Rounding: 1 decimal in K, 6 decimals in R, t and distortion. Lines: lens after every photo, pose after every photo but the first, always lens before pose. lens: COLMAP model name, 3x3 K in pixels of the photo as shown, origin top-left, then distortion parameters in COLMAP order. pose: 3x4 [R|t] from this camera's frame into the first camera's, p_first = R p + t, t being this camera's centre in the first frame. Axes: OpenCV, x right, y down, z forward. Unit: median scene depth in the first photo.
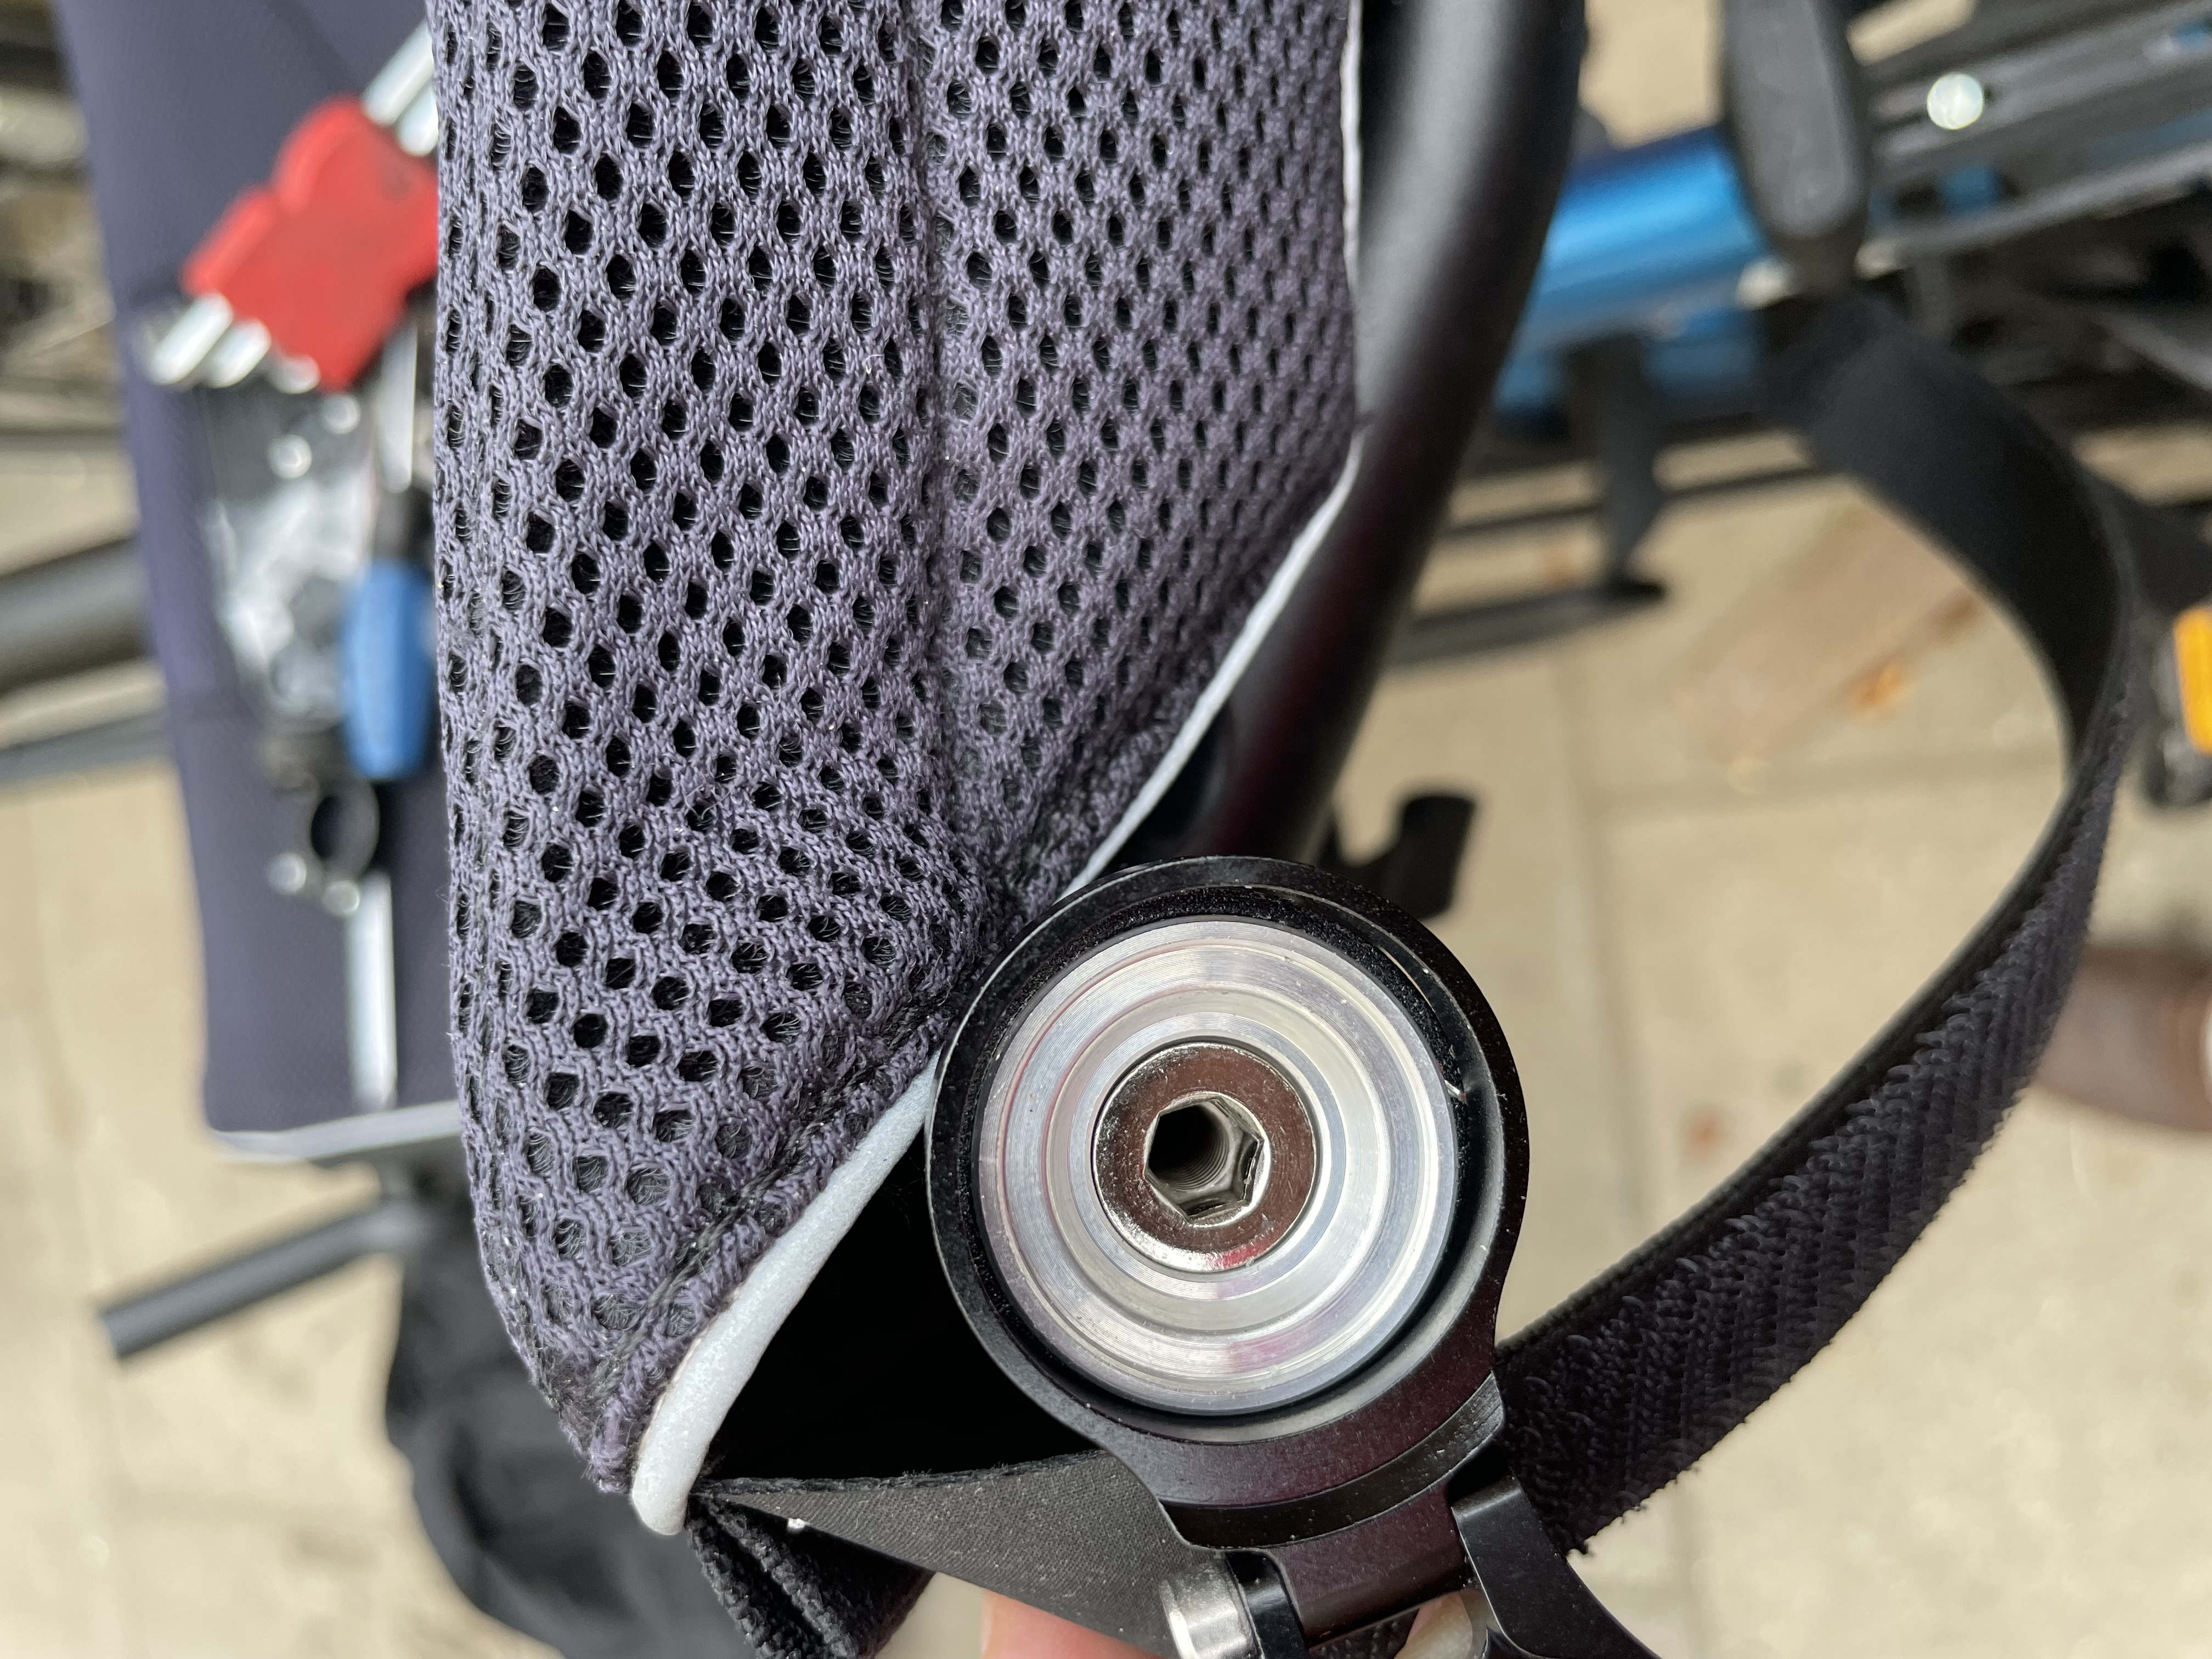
lens RADIAL K [[1731.6, 0, 1071.7], [0, 1731.6, 838.0], [0, 0, 1]] dist [0.007757, -0.033139]
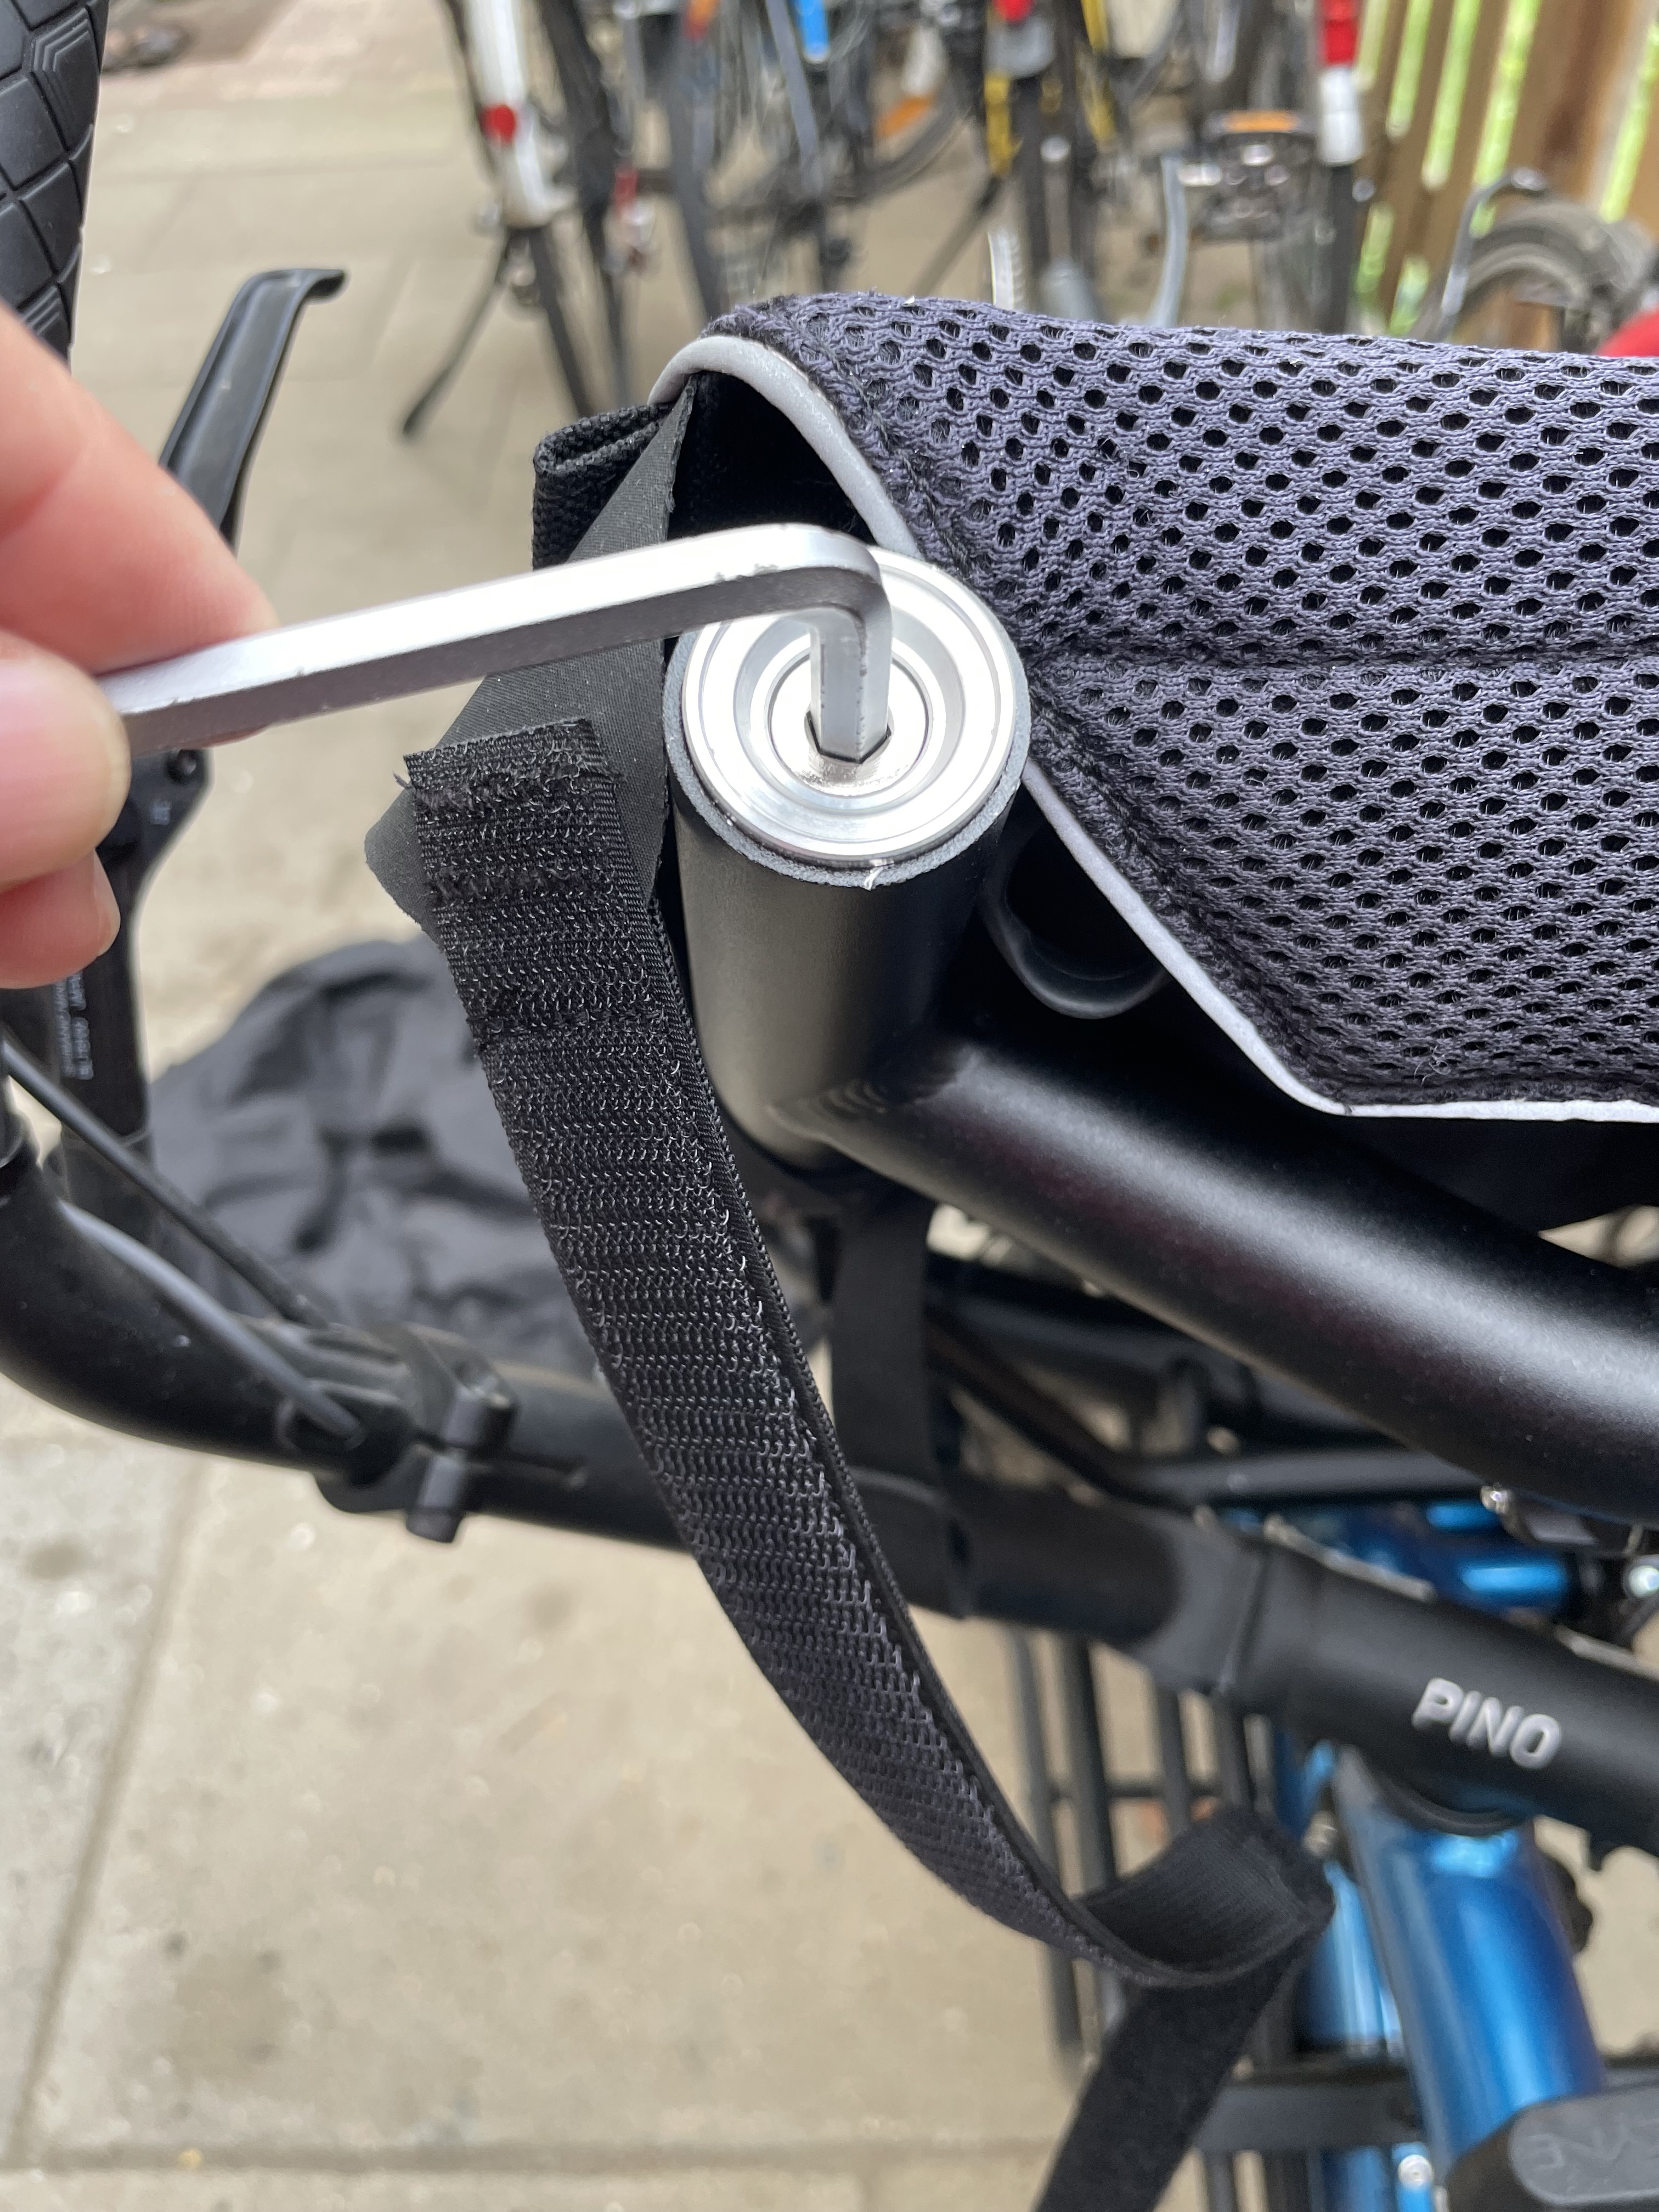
lens RADIAL K [[1731.6, 0, 831.5], [0, 1731.6, 1100.8], [0, 0, 1]] dist [0.007757, -0.033139]
pose [[-0.114391, 0.936559, -0.331319, 0.794741], [-0.993364, -0.103833, 0.049457, 0.085106], [0.011918, 0.334778, 0.942222, -0.240427]]
